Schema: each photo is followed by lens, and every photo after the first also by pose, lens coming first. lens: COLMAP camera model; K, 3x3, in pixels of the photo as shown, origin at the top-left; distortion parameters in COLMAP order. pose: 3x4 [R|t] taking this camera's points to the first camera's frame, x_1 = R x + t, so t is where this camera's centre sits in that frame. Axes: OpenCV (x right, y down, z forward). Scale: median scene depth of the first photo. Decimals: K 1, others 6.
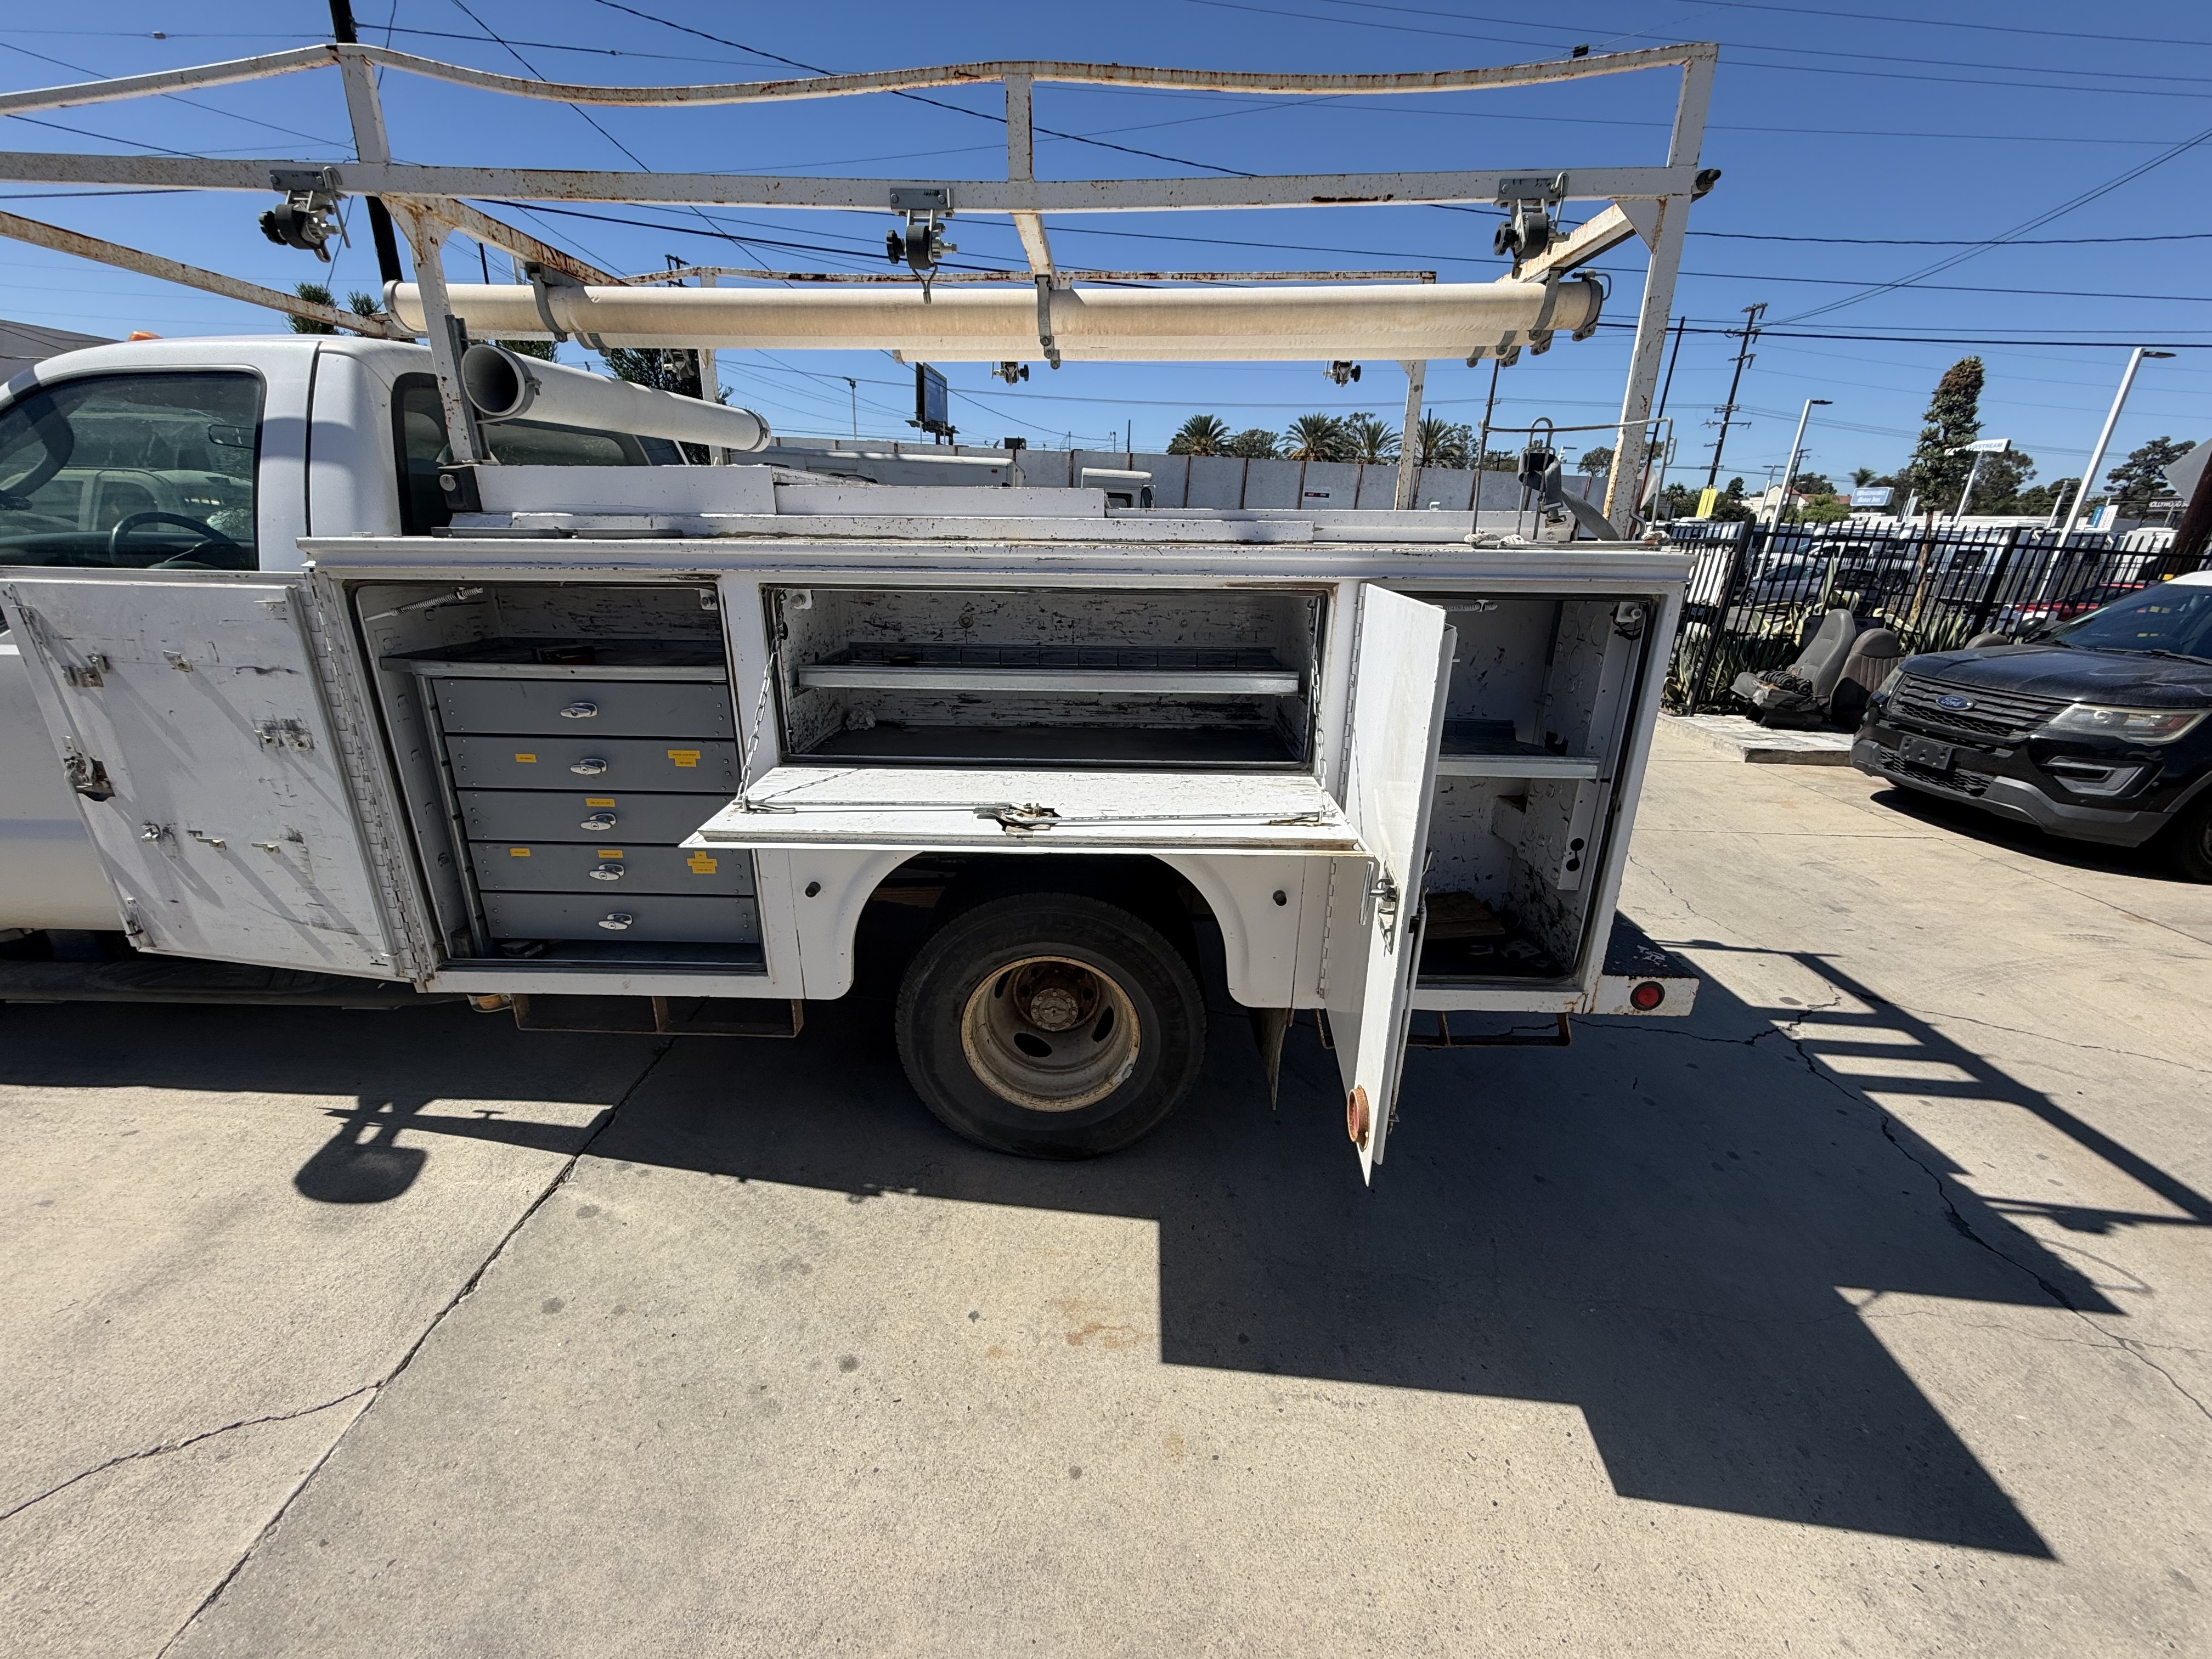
lens RADIAL K [[881.7, 0, 1106.0], [0, 881.7, 830.1], [0, 0, 1]] dist [-0.001182, -0.000030]
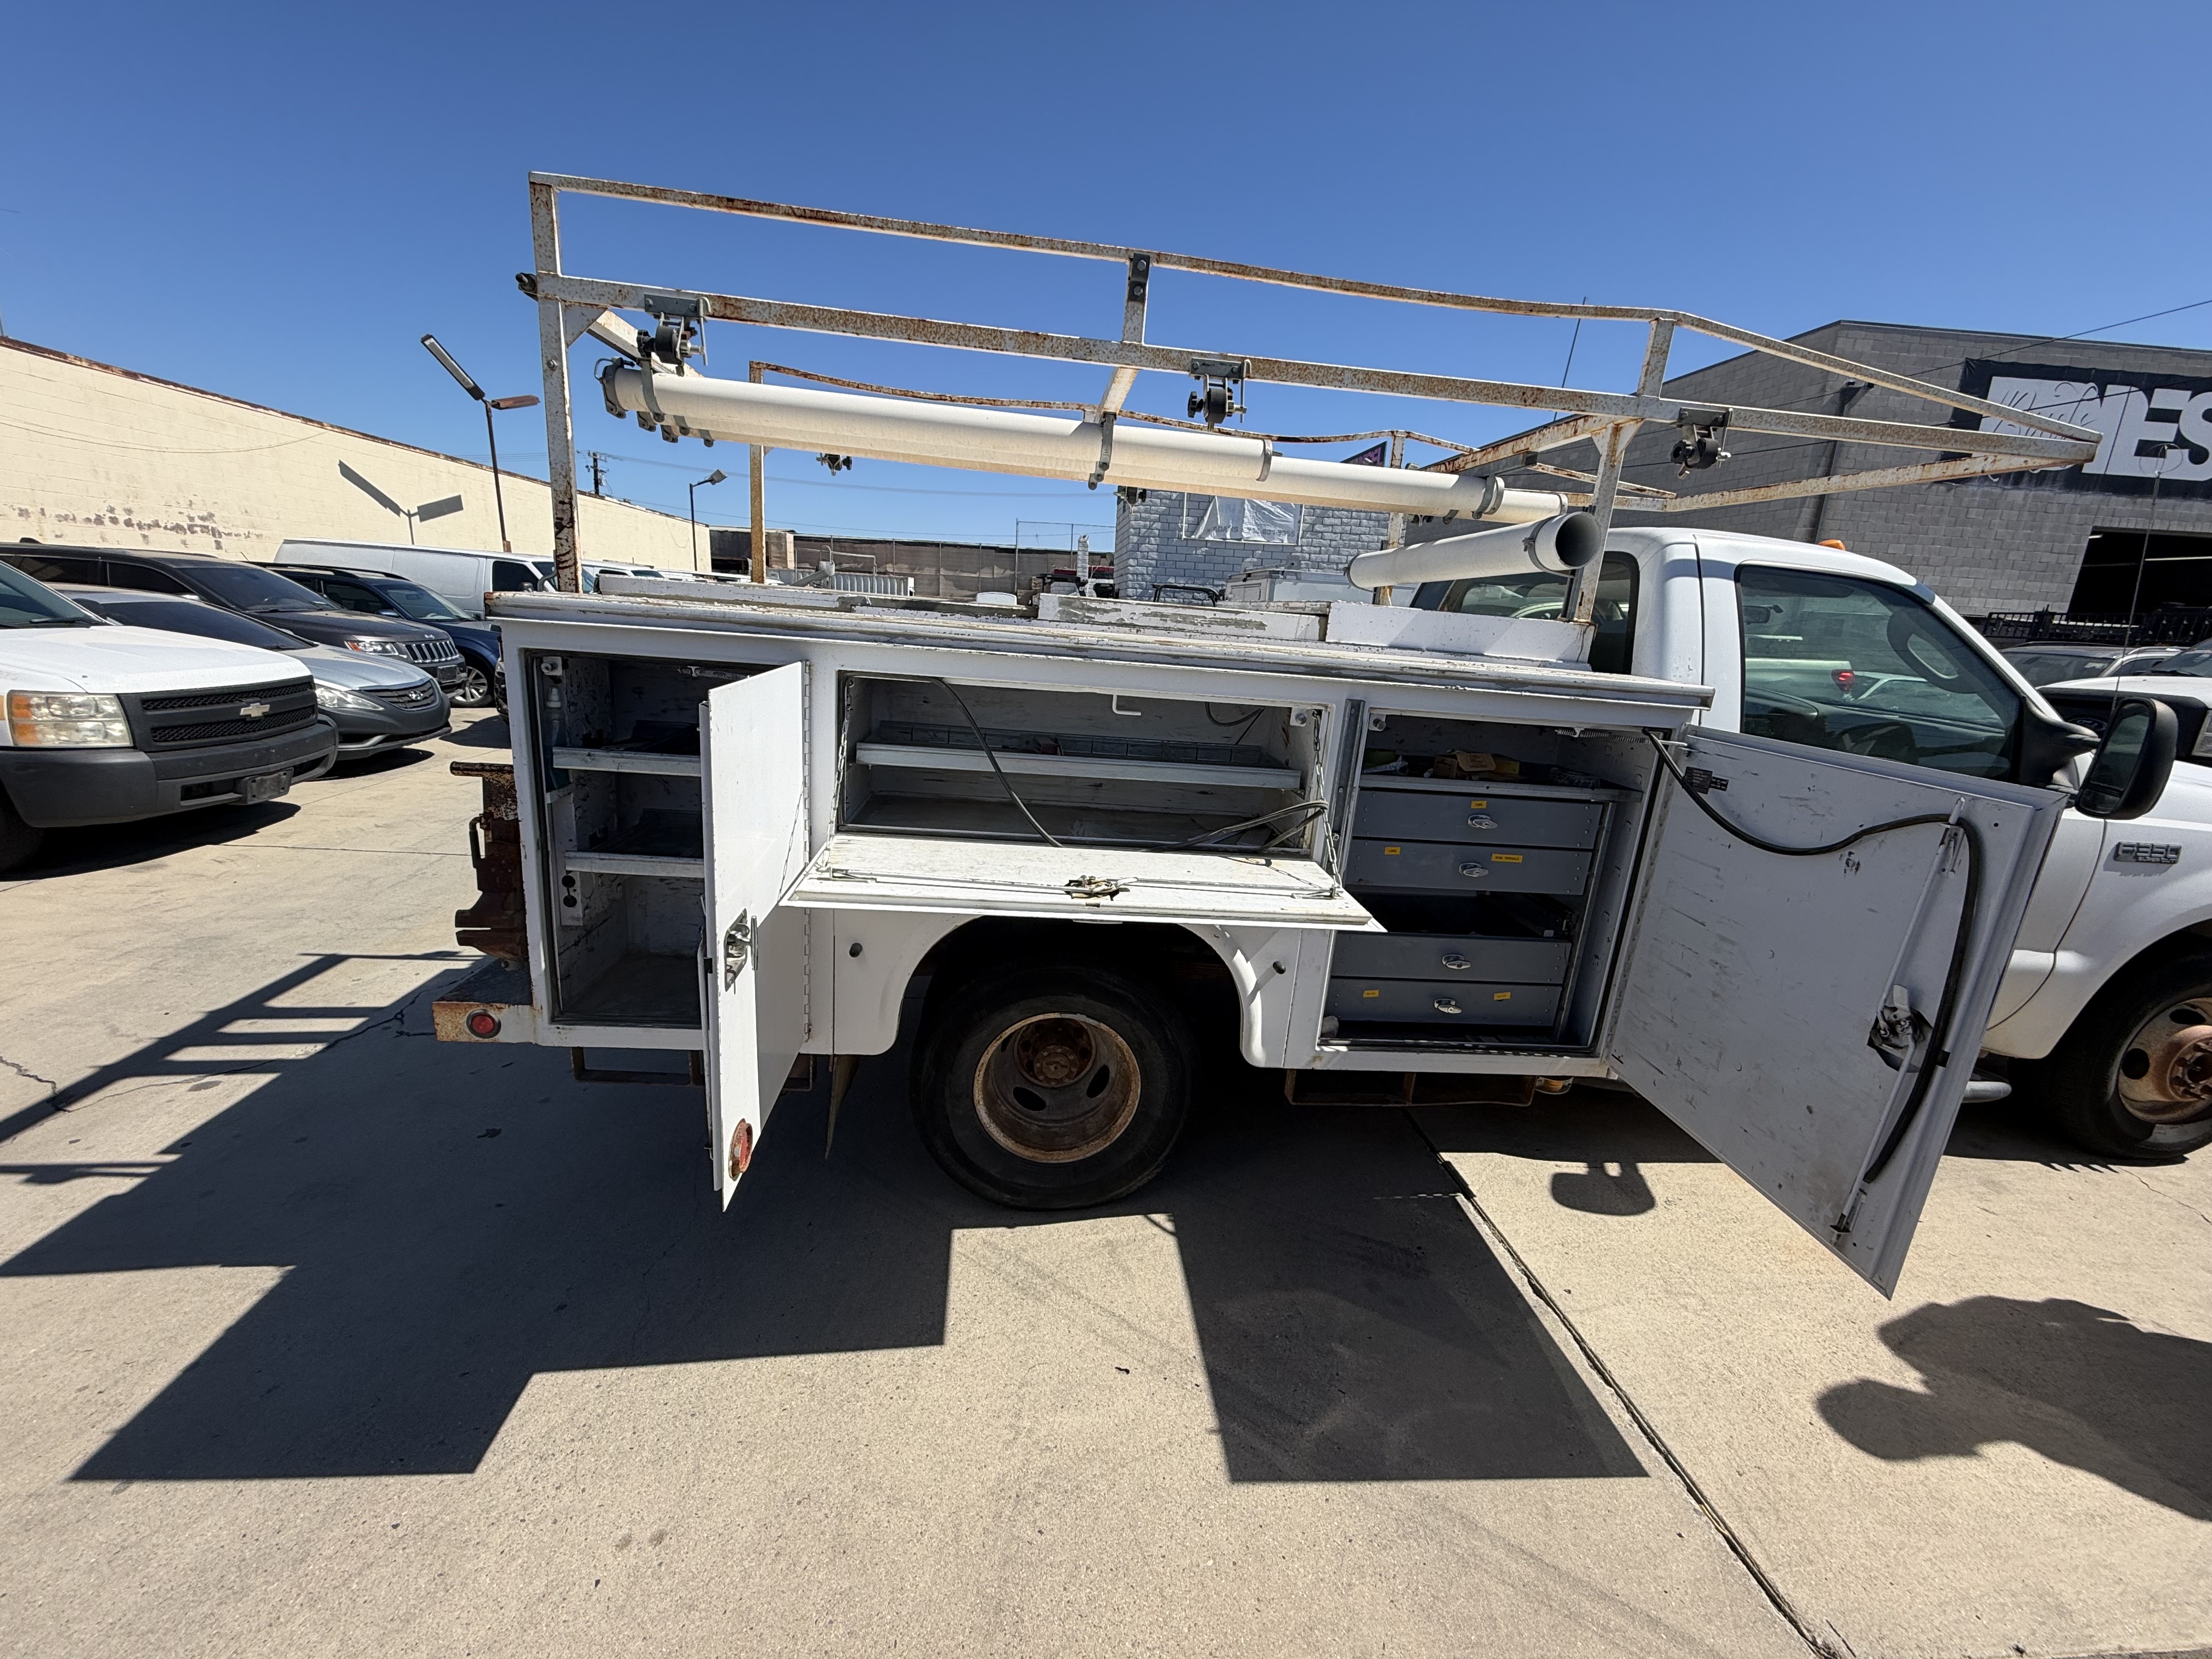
lens RADIAL K [[881.7, 0, 1101.0], [0, 881.7, 828.7], [0, 0, 1]] dist [-0.001182, -0.000030]
pose [[-0.991102, -0.060830, -0.118394, 0.024745], [-0.116014, 0.830824, 0.544309, -0.574845], [0.065254, 0.553201, -0.830488, 1.605550]]
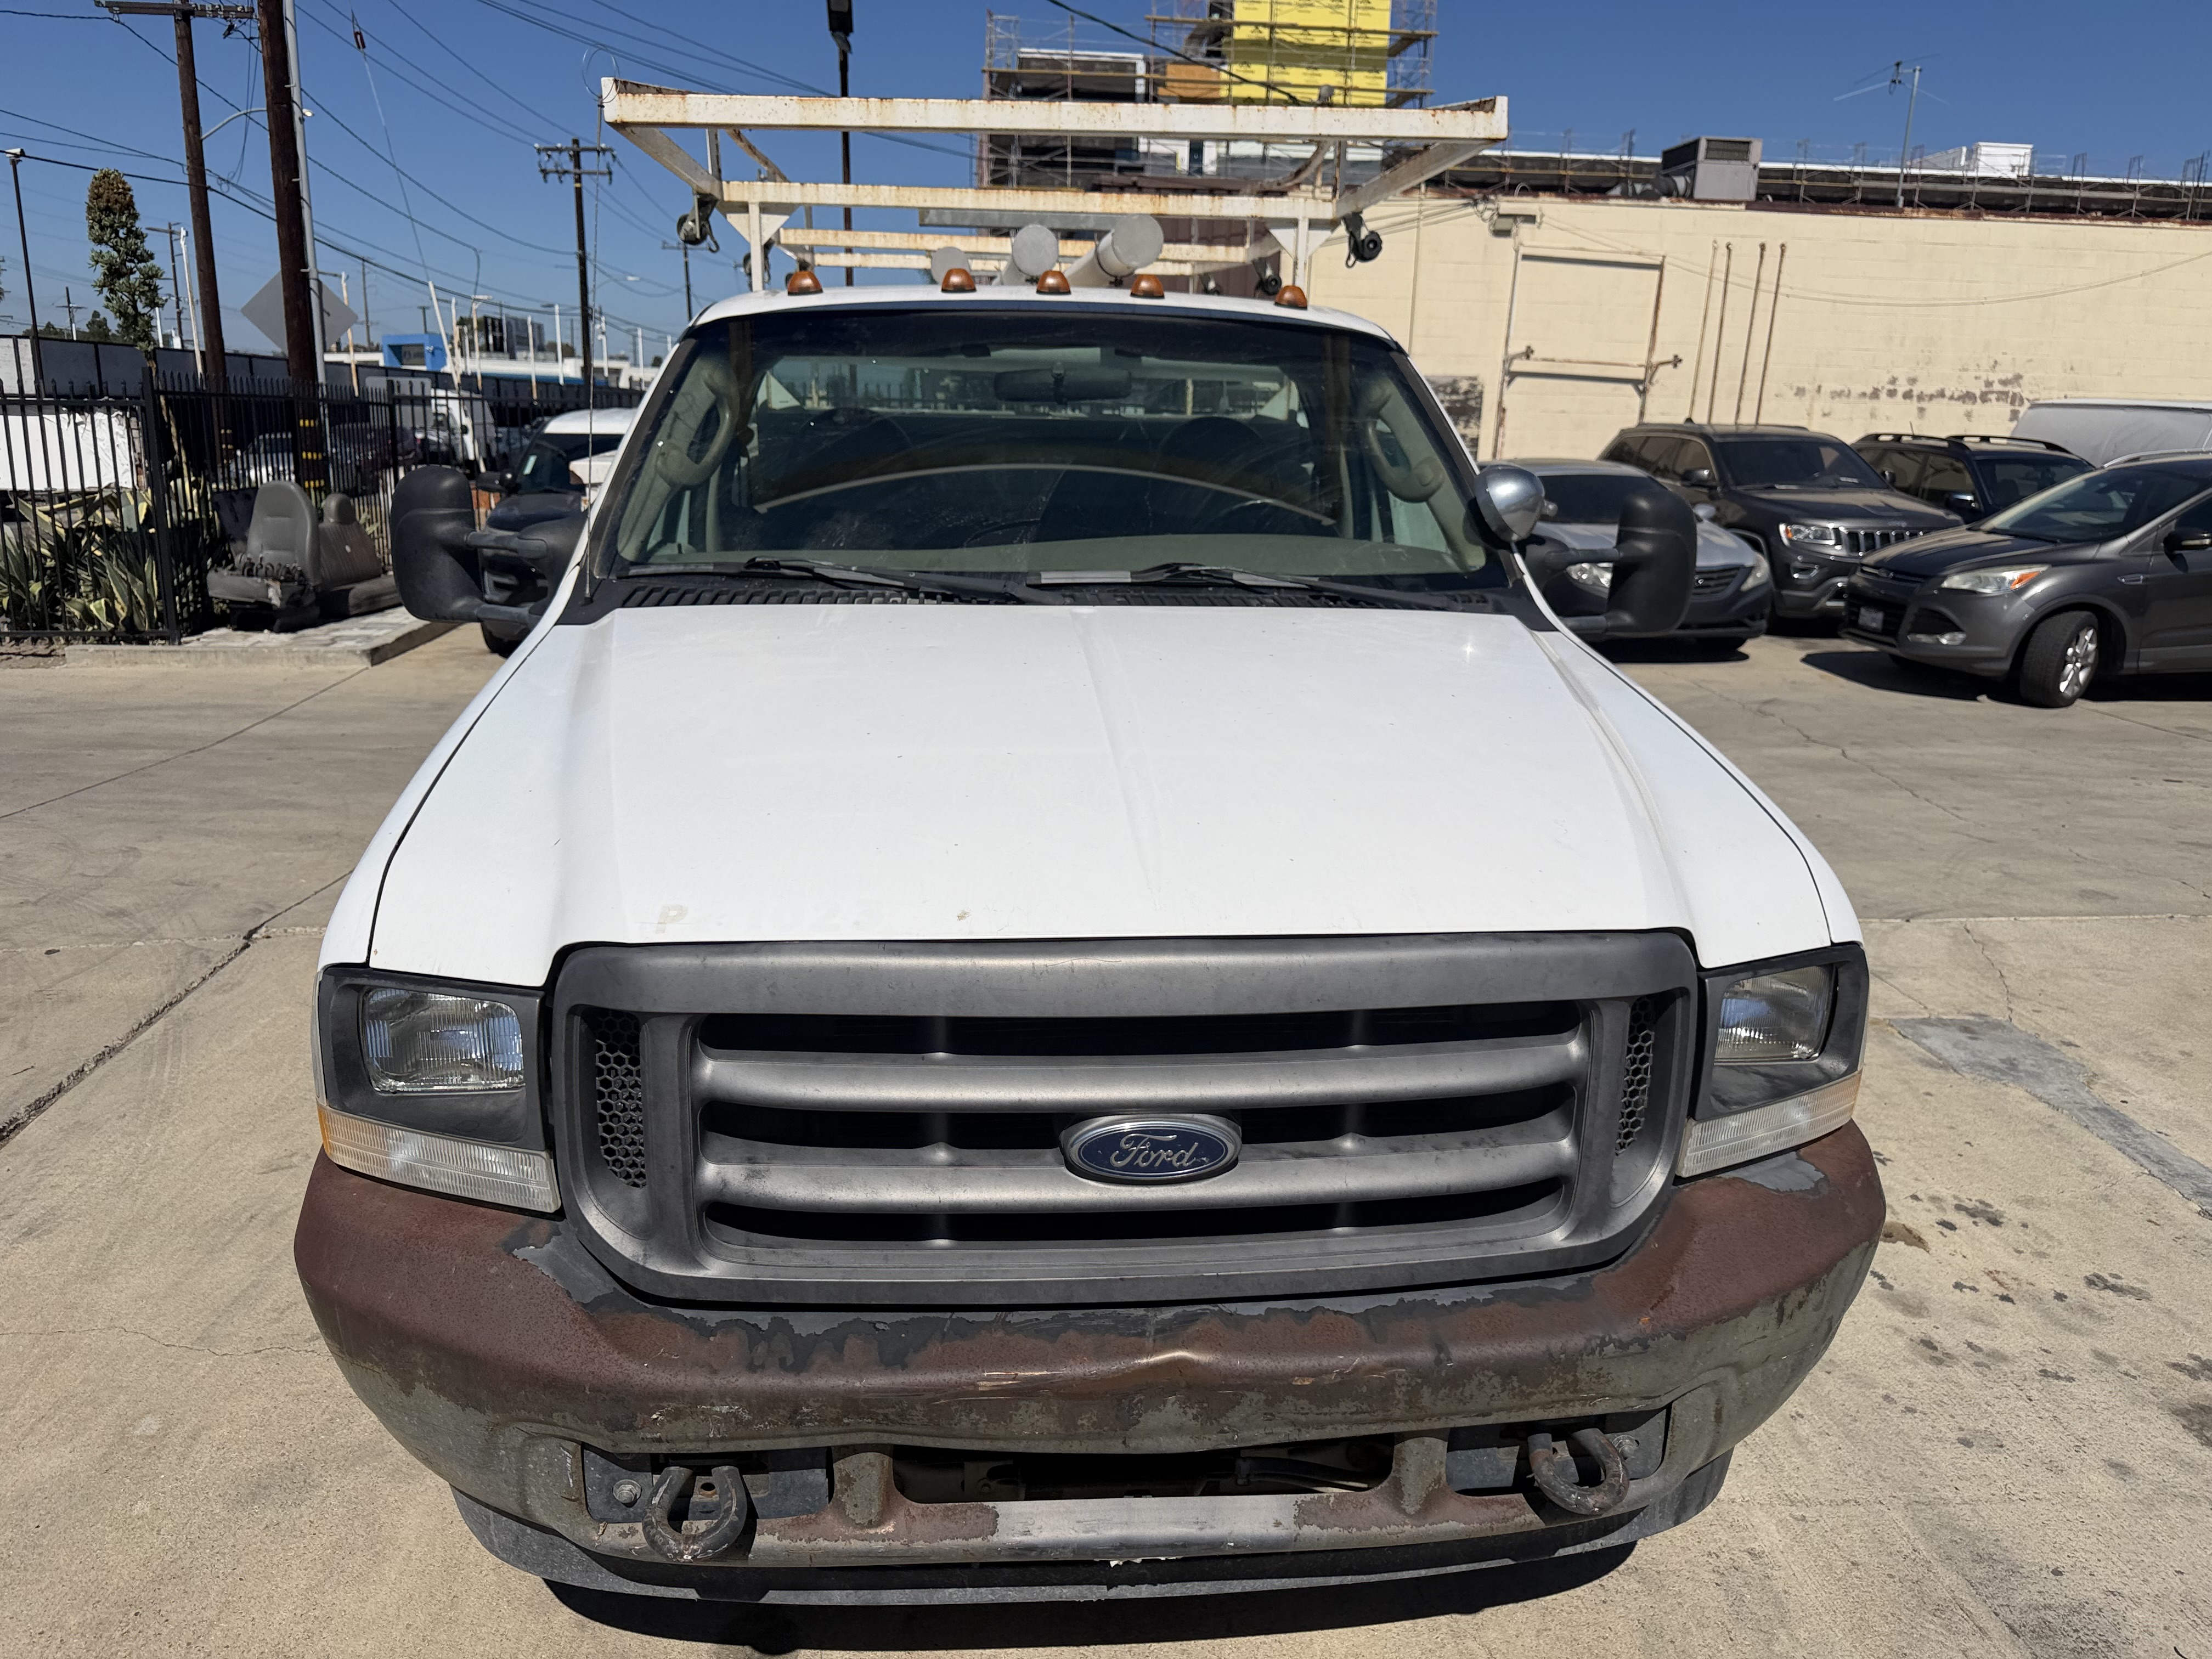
lens RADIAL K [[1573.8, 0, 1118.6], [0, 1573.8, 838.1], [0, 0, 1]] dist [0.014099, -0.021443]
pose [[-0.114306, -0.293623, 0.949063, -1.647033], [0.307369, 0.897996, 0.314843, -0.377264], [-0.944700, 0.327701, -0.012395, 0.831754]]
